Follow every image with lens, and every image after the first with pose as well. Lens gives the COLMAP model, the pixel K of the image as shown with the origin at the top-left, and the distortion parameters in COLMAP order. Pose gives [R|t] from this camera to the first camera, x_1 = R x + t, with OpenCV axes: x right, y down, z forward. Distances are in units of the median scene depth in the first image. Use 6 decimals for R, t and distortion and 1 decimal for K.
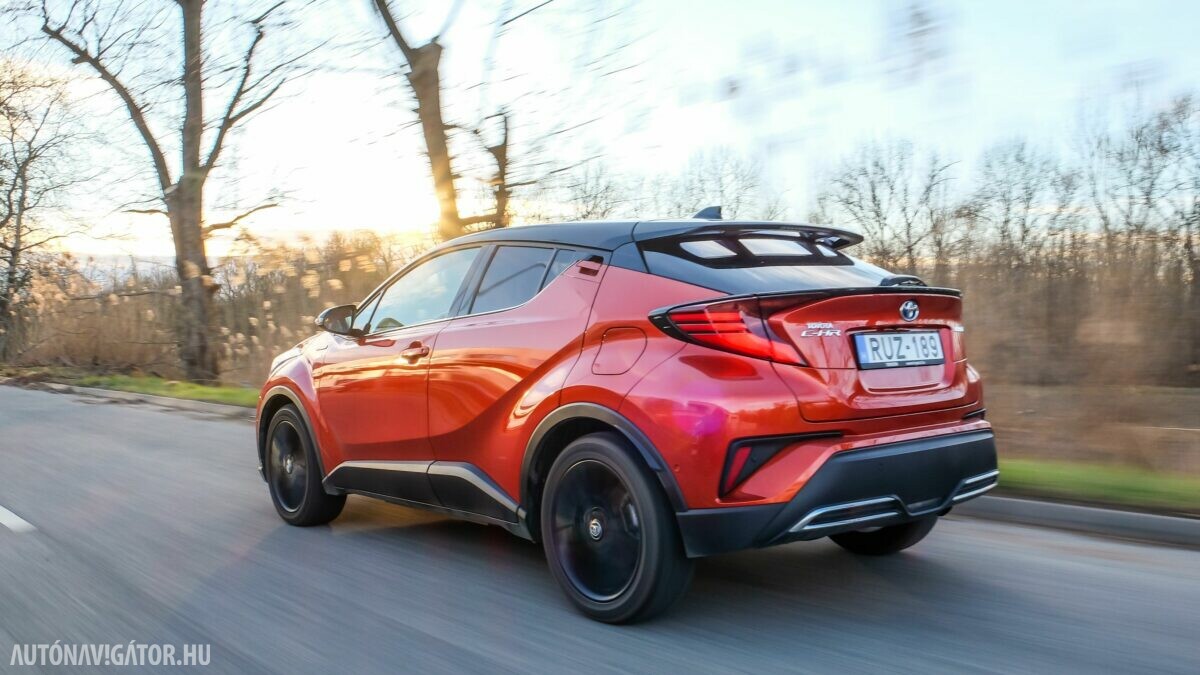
lens RADIAL K [[954.0, 0, 600.0], [0, 954.0, 337.5], [0, 0, 1]] dist [-0.091329, -0.000974]
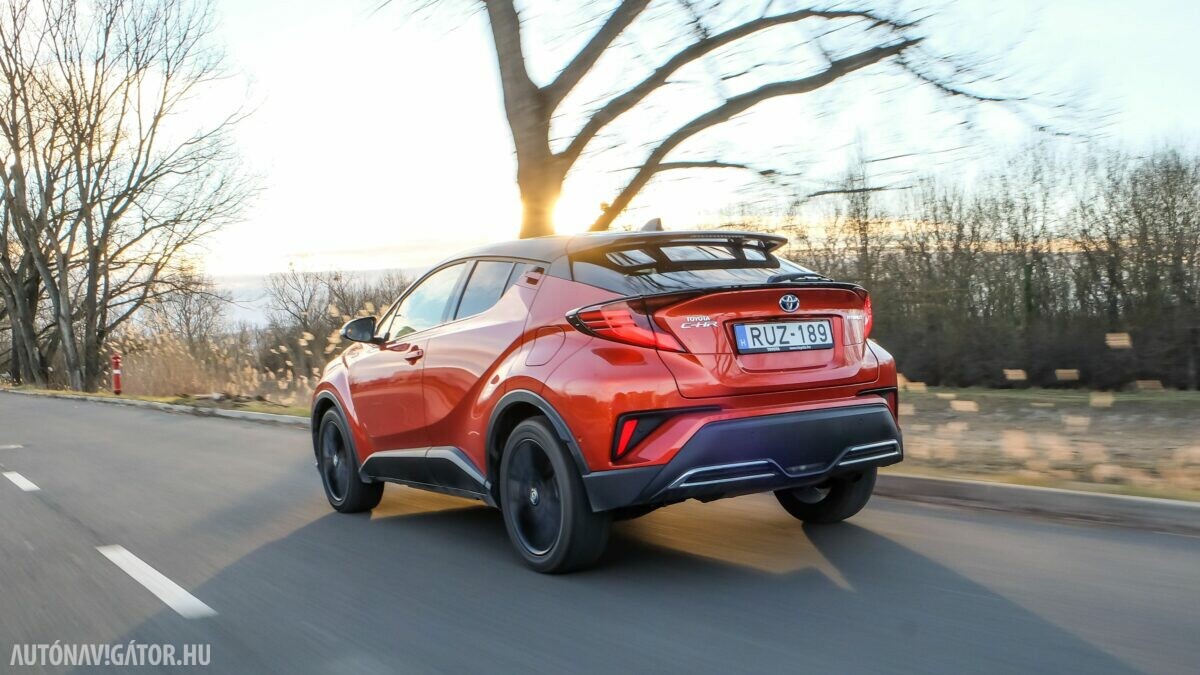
lens RADIAL K [[954.0, 0, 600.0], [0, 954.0, 337.5], [0, 0, 1]] dist [-0.091329, -0.000974]
pose [[0.993905, -0.036410, -0.104056, 0.210862], [0.035909, 0.999333, -0.006681, 0.013582], [0.104229, 0.002903, 0.994549, -0.195782]]
